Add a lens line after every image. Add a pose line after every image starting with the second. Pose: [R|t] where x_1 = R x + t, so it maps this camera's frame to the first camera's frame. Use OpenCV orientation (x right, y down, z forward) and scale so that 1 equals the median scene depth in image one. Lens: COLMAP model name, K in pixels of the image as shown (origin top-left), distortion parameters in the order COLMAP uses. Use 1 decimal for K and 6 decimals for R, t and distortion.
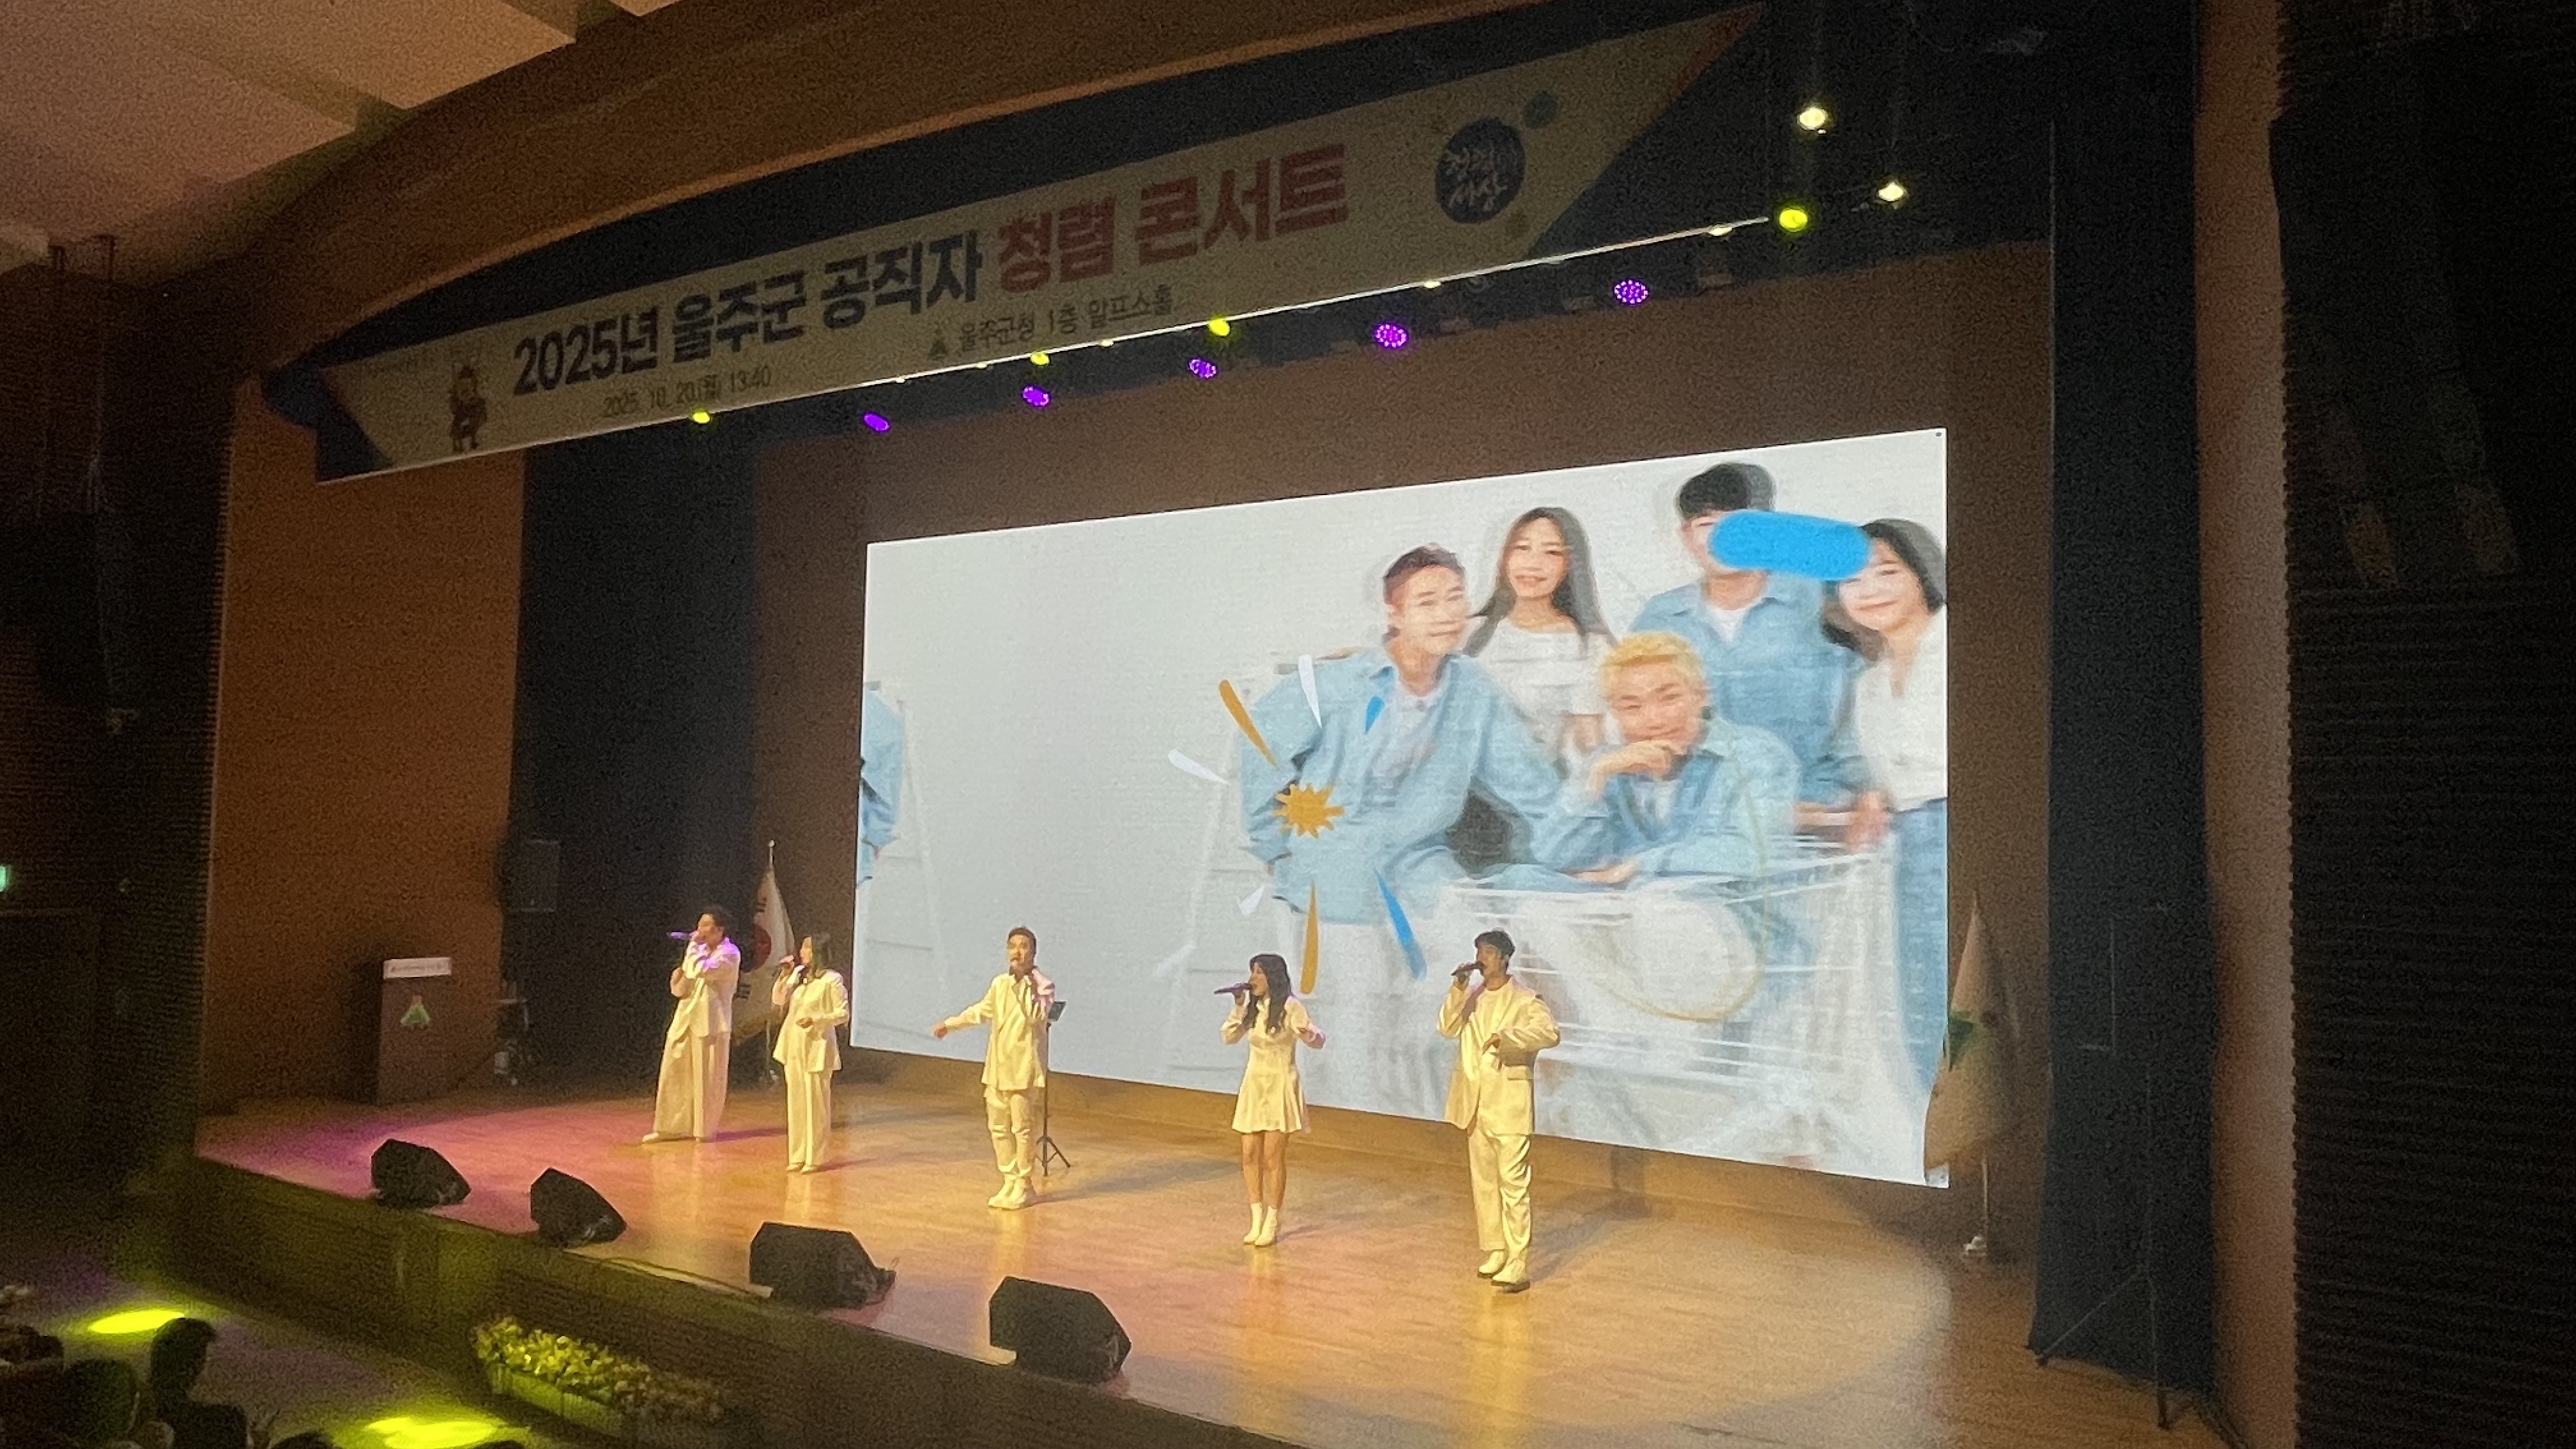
lens RADIAL K [[1854.8, 0, 1266.9], [0, 1854.8, 705.2], [0, 0, 1]] dist [-0.009549, 0.004875]
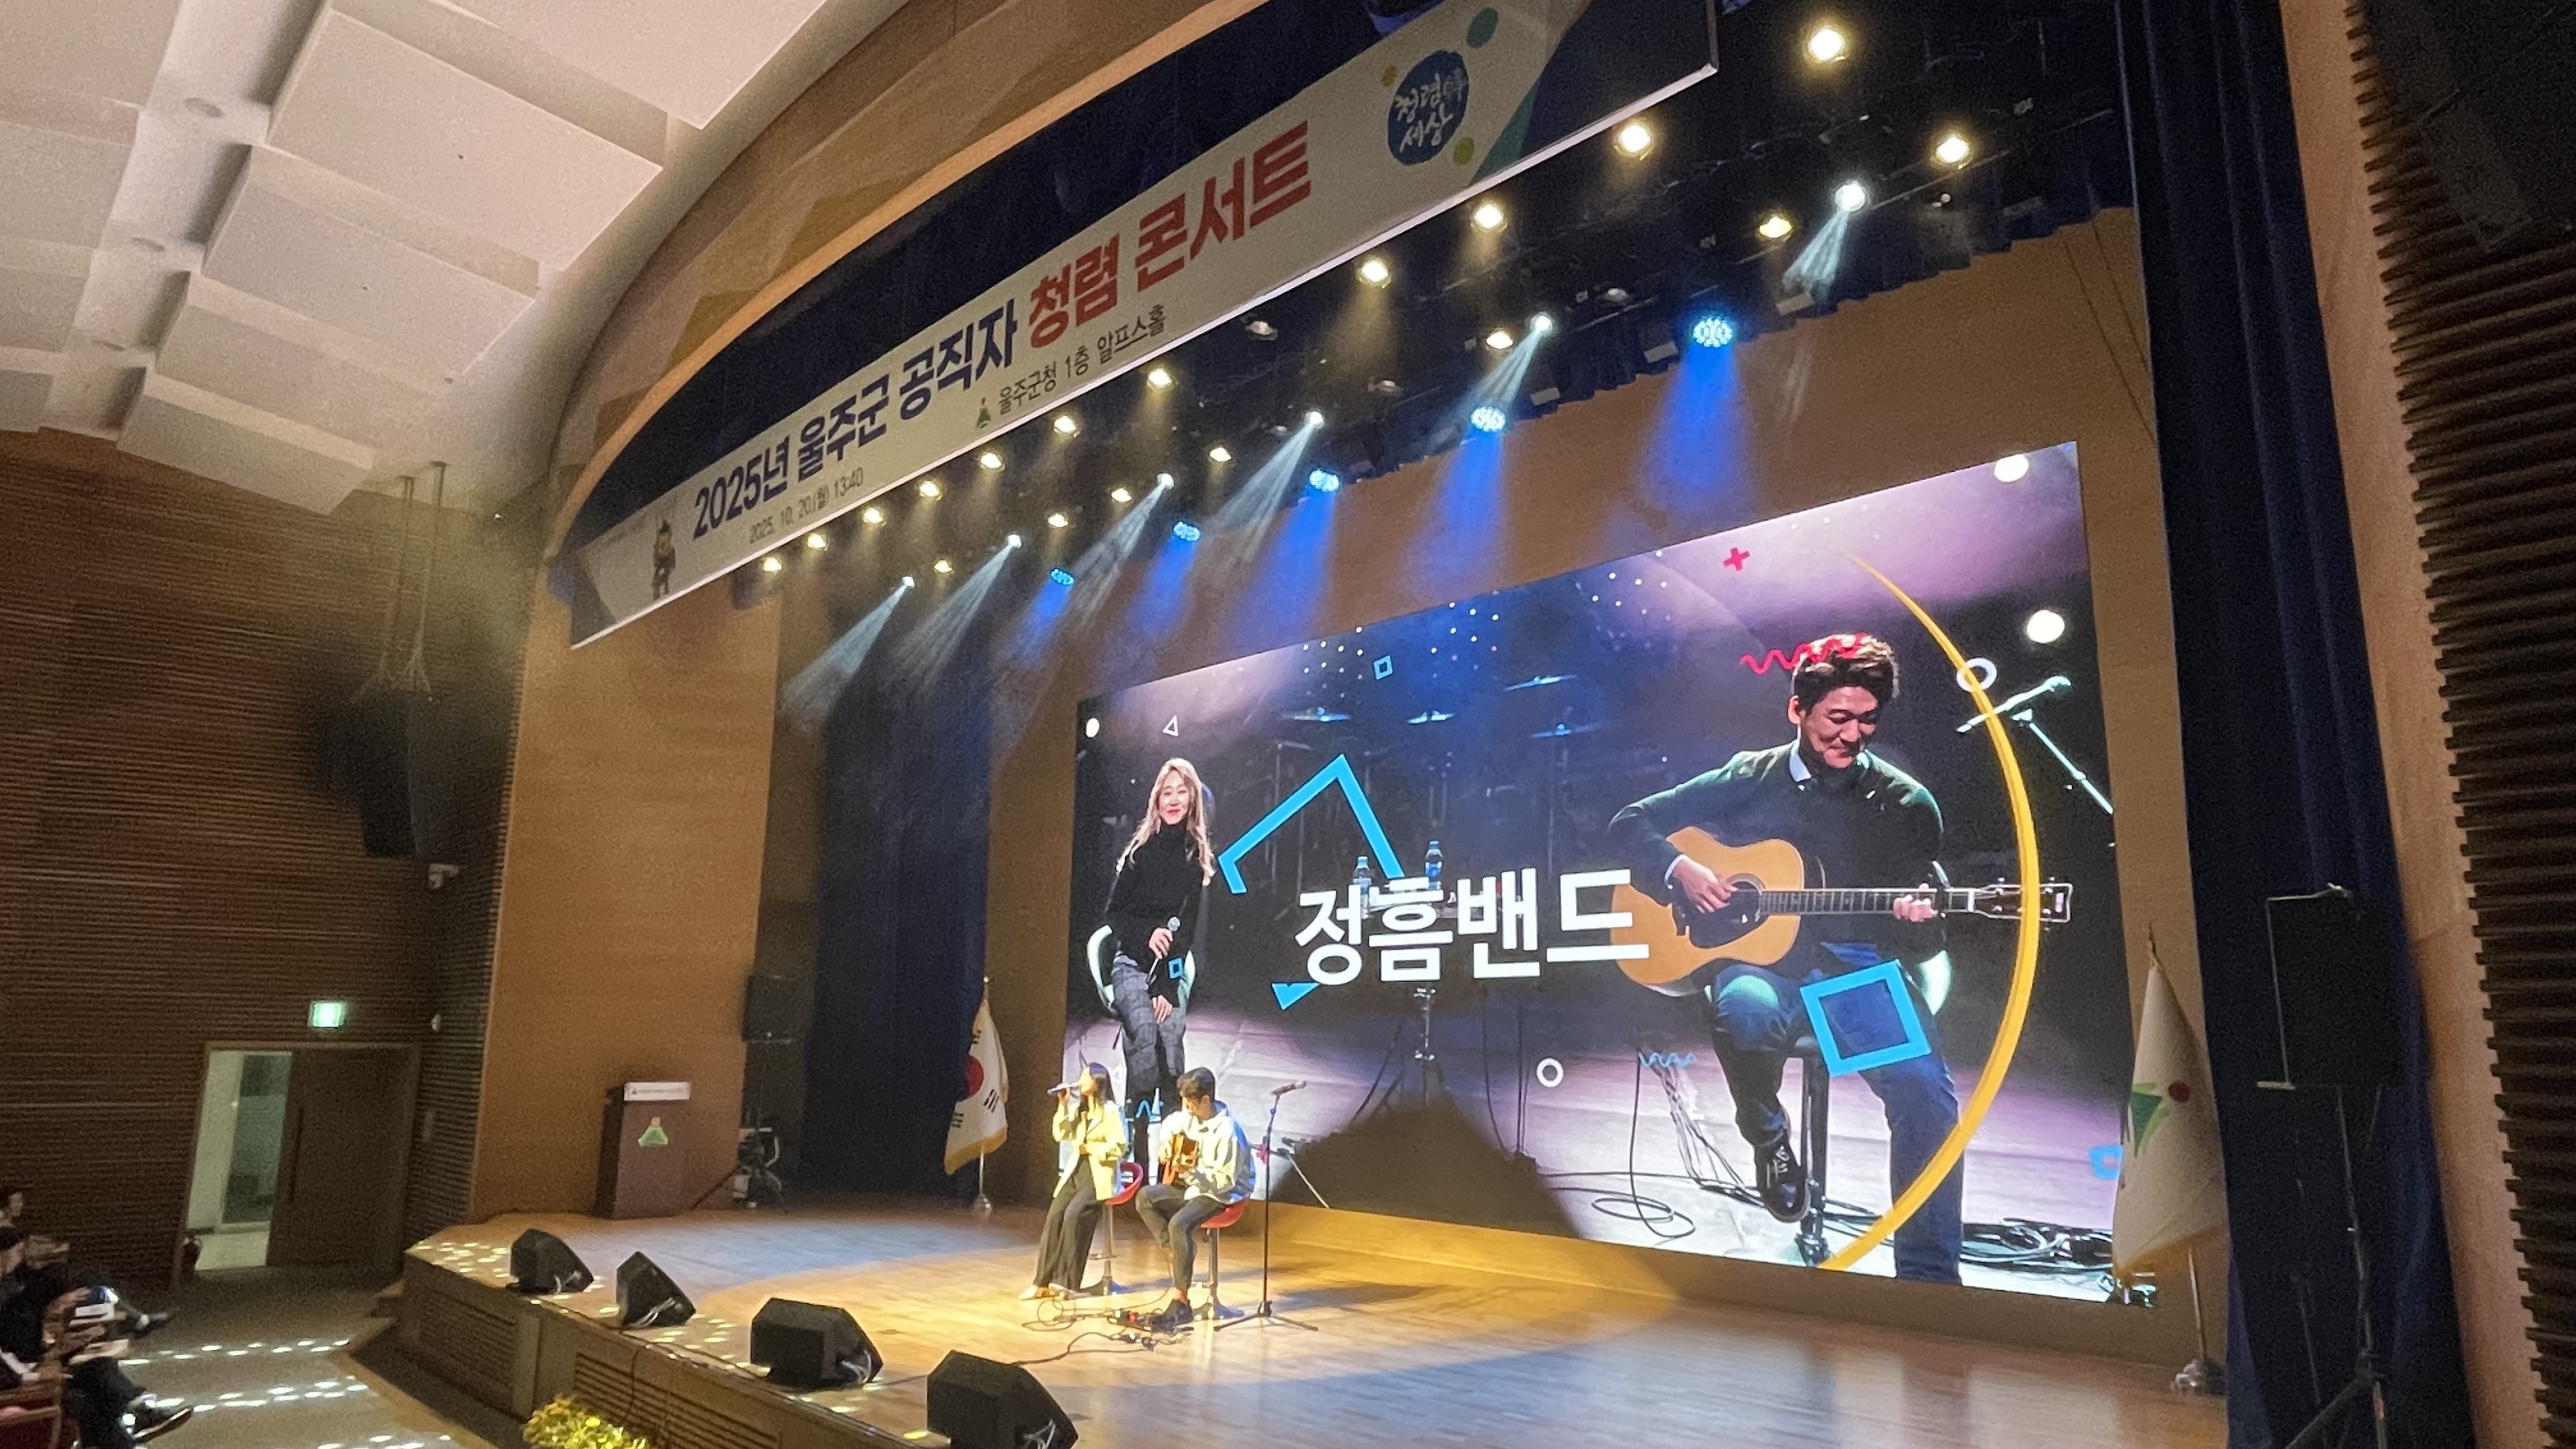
lens RADIAL K [[1586.3, 0, 1283.3], [0, 1586.3, 708.9], [0, 0, 1]] dist [0.001297, -0.010080]
pose [[0.980007, -0.049239, -0.192774, 0.135581], [0.020756, 0.988908, -0.147070, 0.092074], [0.197877, 0.140129, 0.970159, 0.192827]]
